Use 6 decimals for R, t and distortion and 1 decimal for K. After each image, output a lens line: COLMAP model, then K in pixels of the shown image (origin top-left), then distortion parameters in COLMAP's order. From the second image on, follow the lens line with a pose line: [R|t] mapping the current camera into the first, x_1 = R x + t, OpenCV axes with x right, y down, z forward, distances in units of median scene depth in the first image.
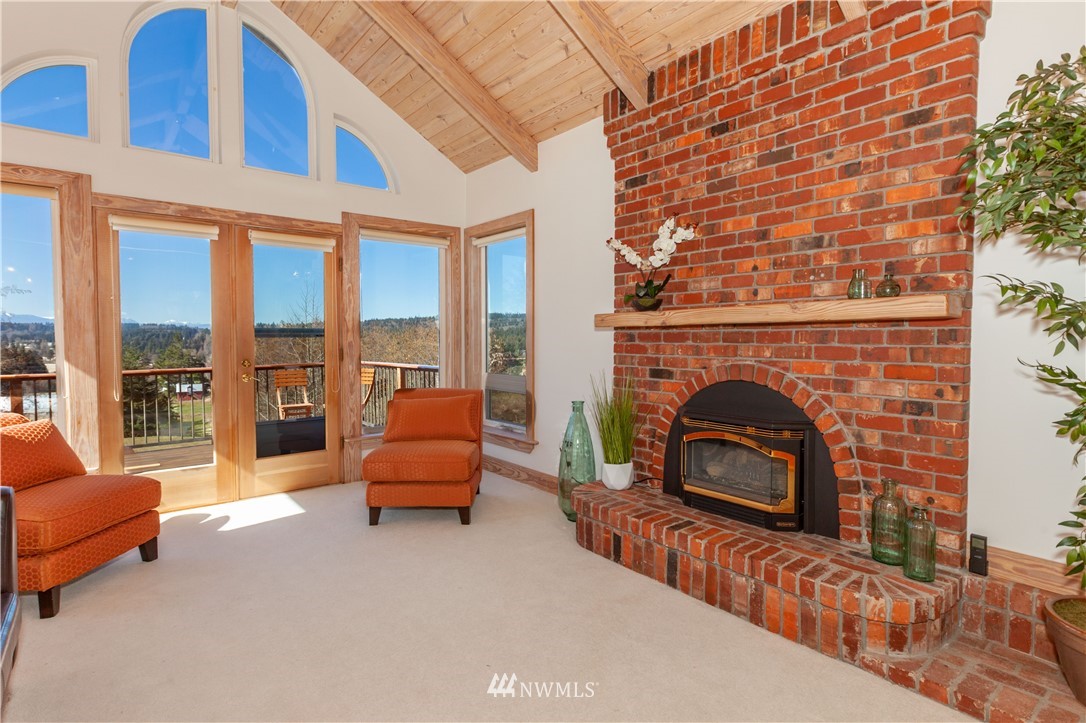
lens RADIAL K [[542.5, 0, 537.5], [0, 542.5, 355.3], [0, 0, 1]] dist [-0.001433, 0.001493]
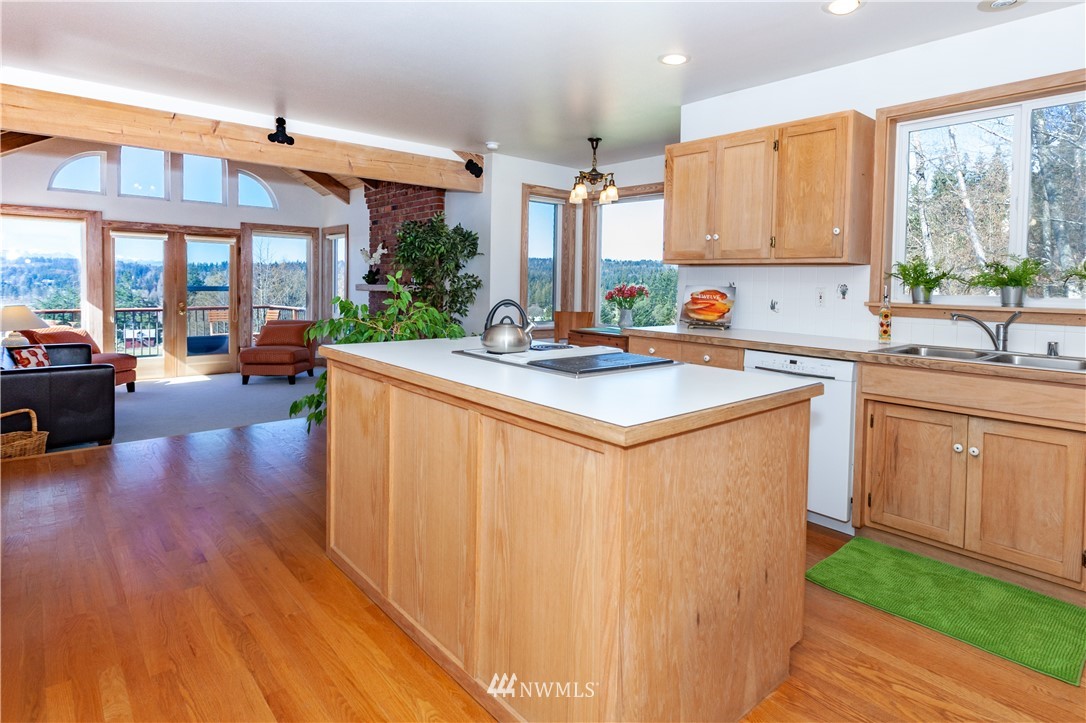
lens RADIAL K [[593.1, 0, 594.3], [0, 593.1, 303.4], [0, 0, 1]] dist [0.002666, 0.000263]
pose [[0.996410, 0.017528, 0.082830, 0.971016], [-0.017468, 0.999846, -0.001458, -0.016039], [-0.082843, 0.000005, 0.996563, -1.588604]]
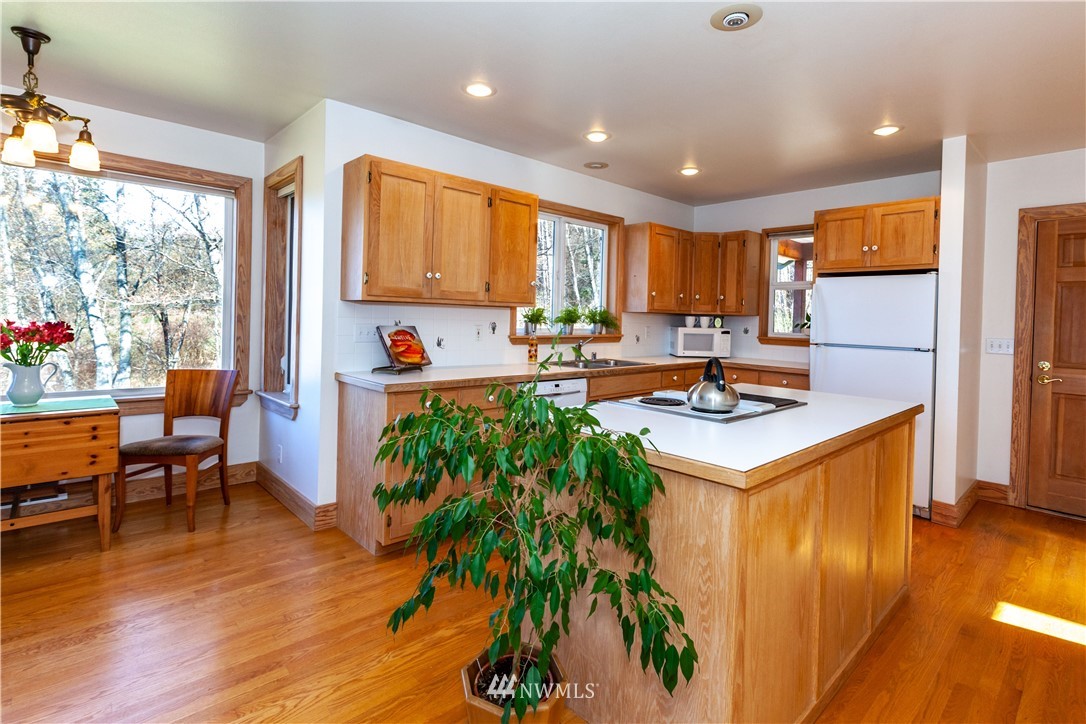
lens RADIAL K [[523.3, 0, 556.9], [0, 523.3, 323.4], [0, 0, 1]] dist [-0.003778, -0.000750]
pose [[-0.087004, -0.015294, 0.996091, 0.248742], [0.010573, 0.999812, 0.016275, -0.079607], [-0.996152, 0.011948, -0.086826, -0.521448]]
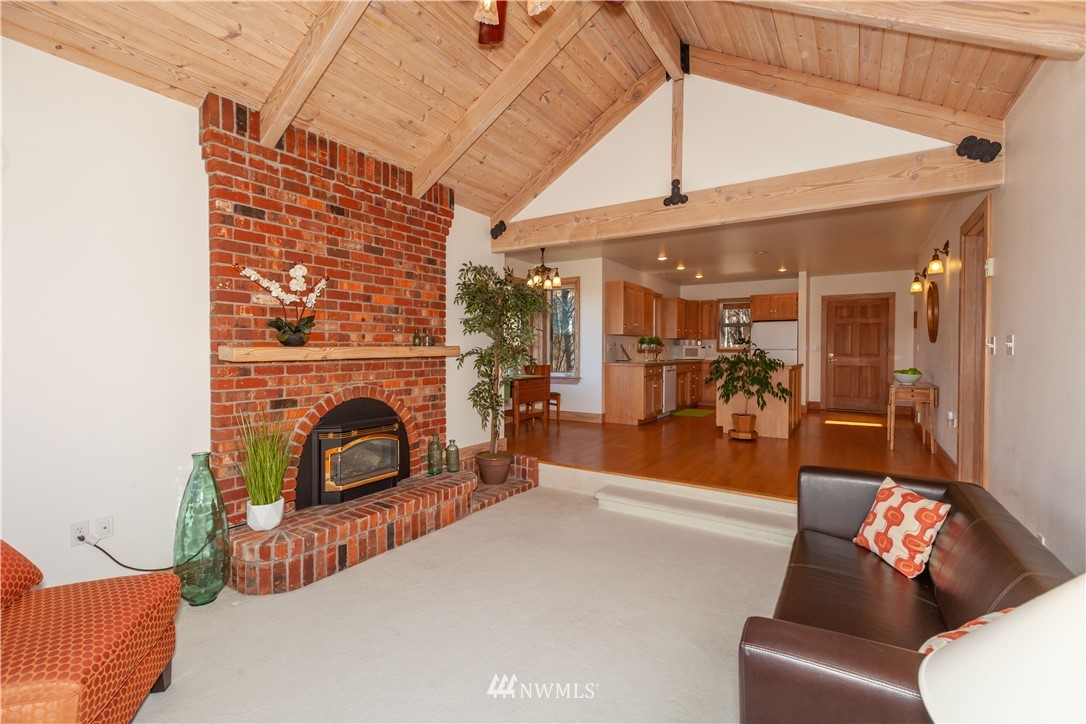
lens RADIAL K [[483.1, 0, 542.6], [0, 483.1, 357.8], [0, 0, 1]] dist [-0.001905, 0.001185]
pose [[-0.316550, -0.015422, 0.948450, -0.925410], [0.033320, 0.999070, 0.027365, -0.072647], [-0.947990, 0.040265, -0.315742, 0.895978]]
